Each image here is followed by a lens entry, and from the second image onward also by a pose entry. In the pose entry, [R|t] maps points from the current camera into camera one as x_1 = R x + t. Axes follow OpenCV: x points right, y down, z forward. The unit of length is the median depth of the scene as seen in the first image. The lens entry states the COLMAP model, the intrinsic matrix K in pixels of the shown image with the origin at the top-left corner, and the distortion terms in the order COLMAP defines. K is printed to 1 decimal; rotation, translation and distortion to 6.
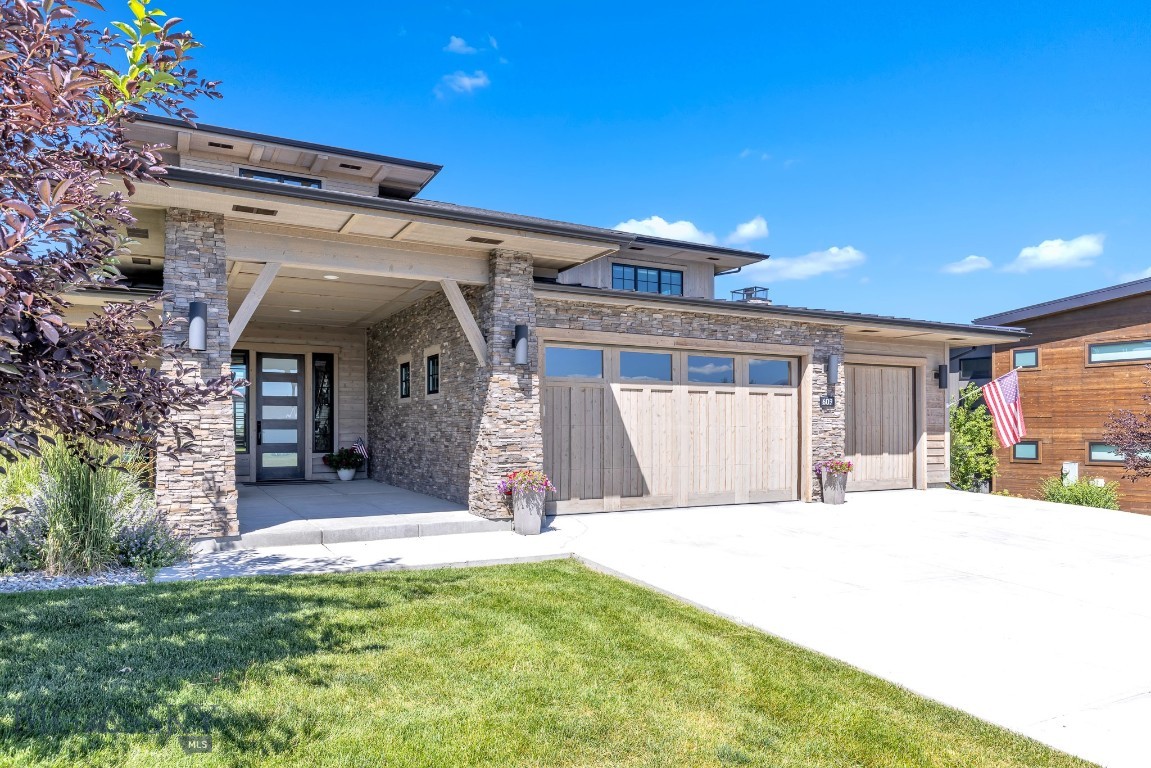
lens RADIAL K [[754.1, 0, 572.2], [0, 754.1, 419.0], [0, 0, 1]] dist [-0.004131, -0.000482]
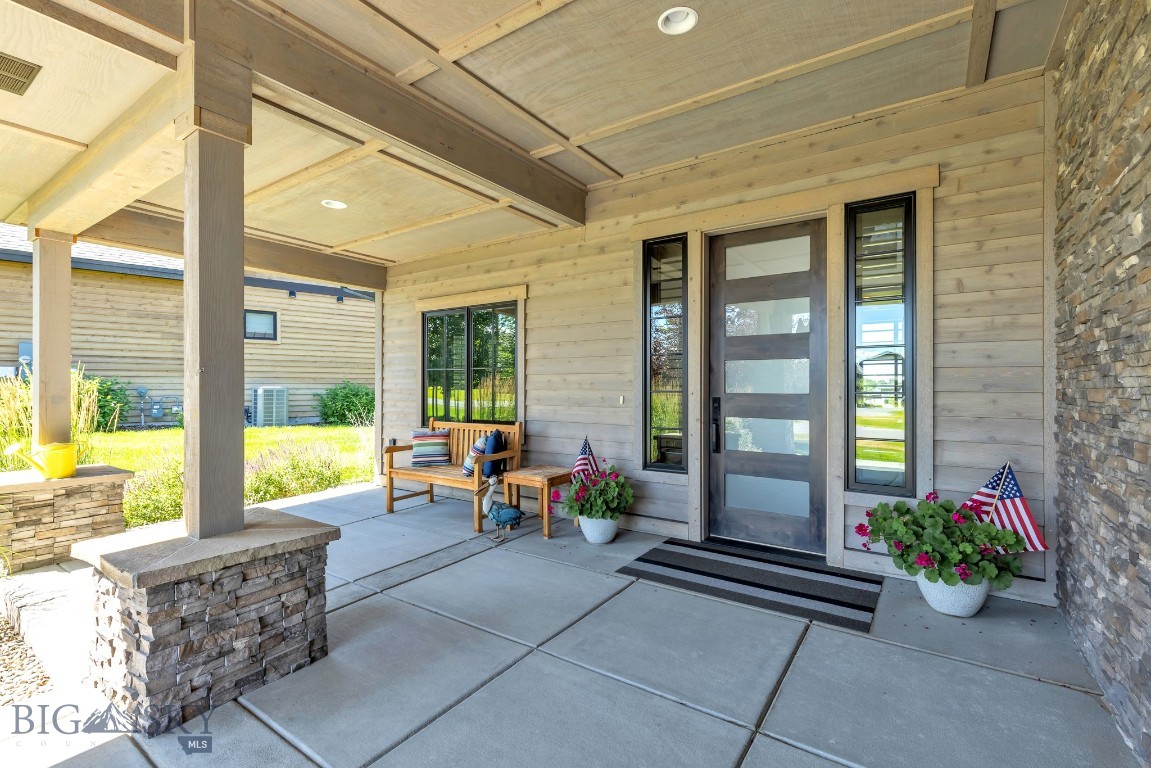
lens RADIAL K [[519.2, 0, 572.9], [0, 519.2, 382.9], [0, 0, 1]] dist [0.009673, 0.000020]
pose [[0.446163, -0.000973, -0.894951, -0.142239], [0.011574, 0.999922, 0.004683, -0.005594], [0.894877, -0.012447, 0.446139, 0.600356]]
